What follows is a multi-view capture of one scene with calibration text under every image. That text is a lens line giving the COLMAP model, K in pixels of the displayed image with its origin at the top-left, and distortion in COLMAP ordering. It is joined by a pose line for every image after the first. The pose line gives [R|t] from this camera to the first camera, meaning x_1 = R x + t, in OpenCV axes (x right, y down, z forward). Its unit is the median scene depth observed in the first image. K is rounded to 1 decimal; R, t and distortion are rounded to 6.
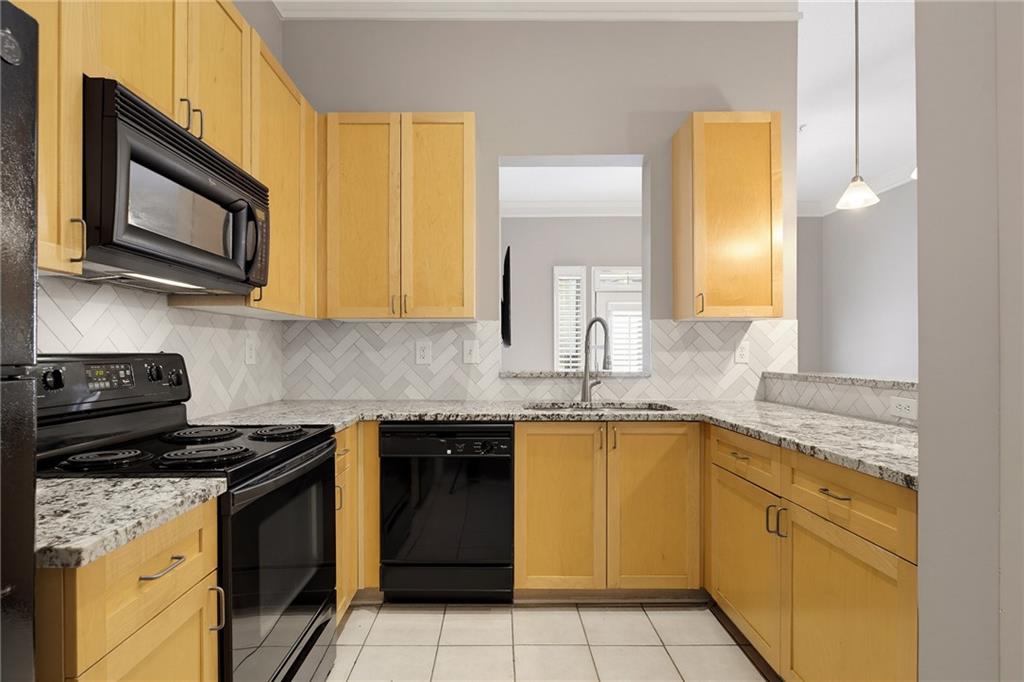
lens RADIAL K [[495.8, 0, 499.7], [0, 495.8, 351.3], [0, 0, 1]] dist [-0.001085, -0.000472]
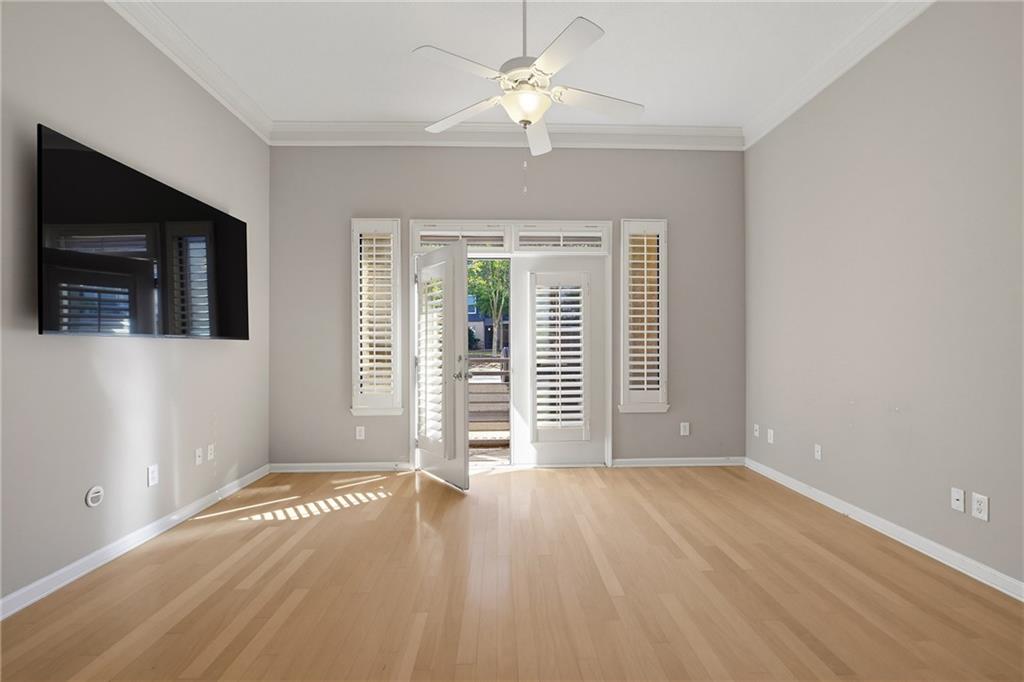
lens RADIAL K [[473.3, 0, 514.2], [0, 473.3, 342.5], [0, 0, 1]] dist [0.000484, -0.000159]
pose [[0.998742, -0.002843, 0.050061, 0.938472], [0.003040, 0.999988, -0.003845, -0.001523], [-0.050049, 0.003992, 0.998739, 1.121538]]
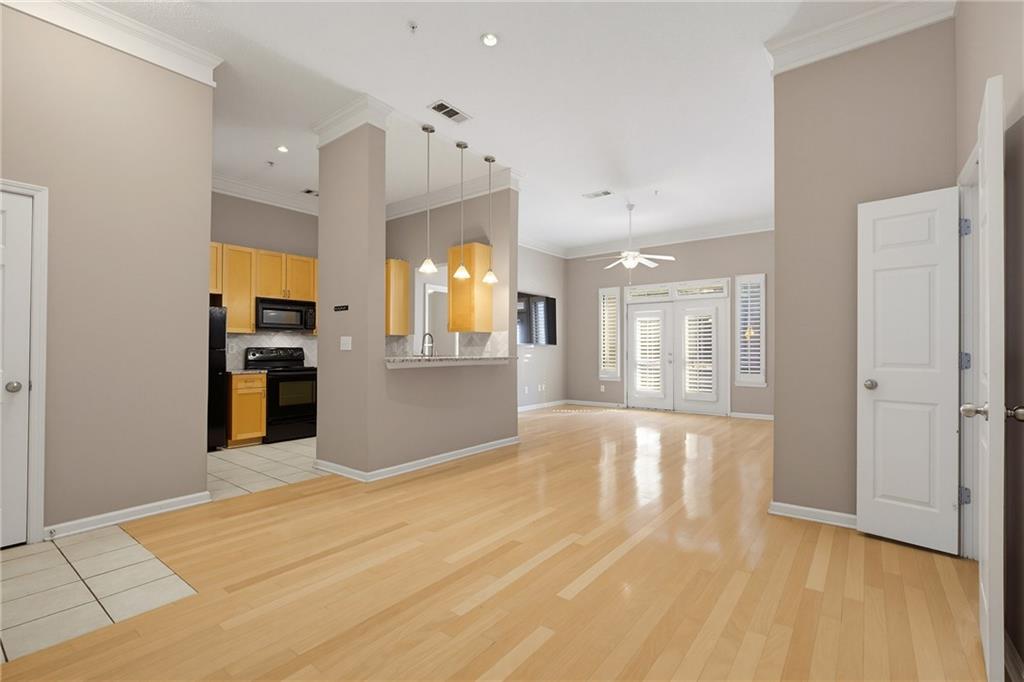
lens RADIAL K [[460.2, 0, 516.2], [0, 460.2, 344.4], [0, 0, 1]] dist [-0.003645, 0.000084]
pose [[0.795105, -0.007501, -0.606425, 2.314413], [0.001284, 0.999942, -0.010684, 0.015532], [0.606470, 0.007716, 0.795069, -0.664861]]
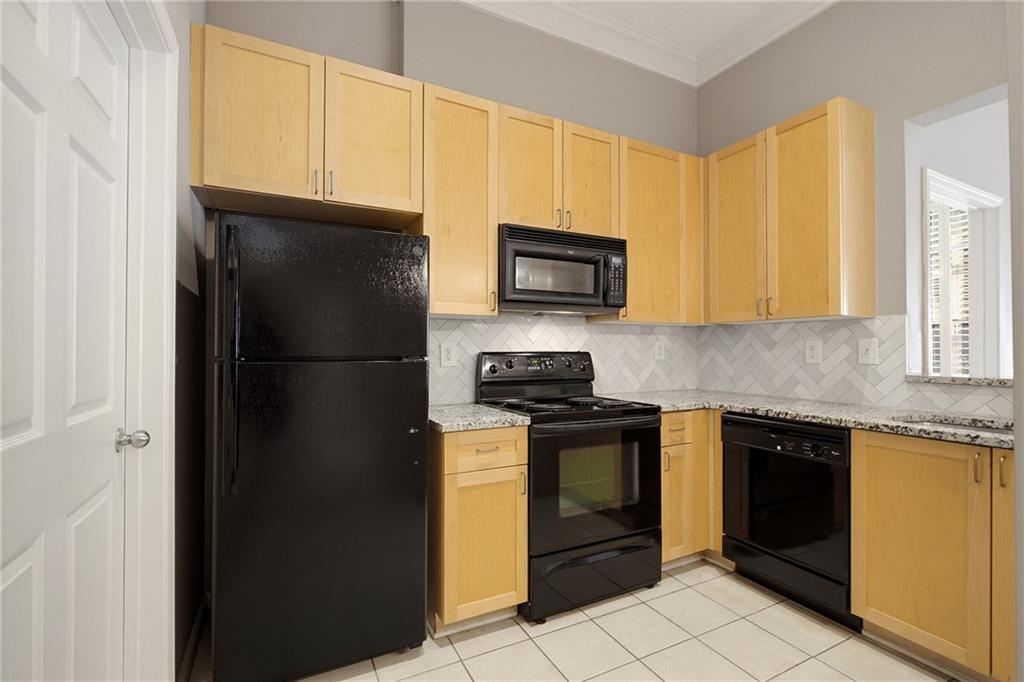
lens RADIAL K [[460.2, 0, 516.2], [0, 460.2, 344.4], [0, 0, 1]] dist [-0.003645, 0.000084]
pose [[0.459416, -0.011072, -0.888152, 0.499306], [0.000168, 0.999923, -0.012378, -0.001486], [0.888221, 0.005538, 0.459382, 0.069968]]
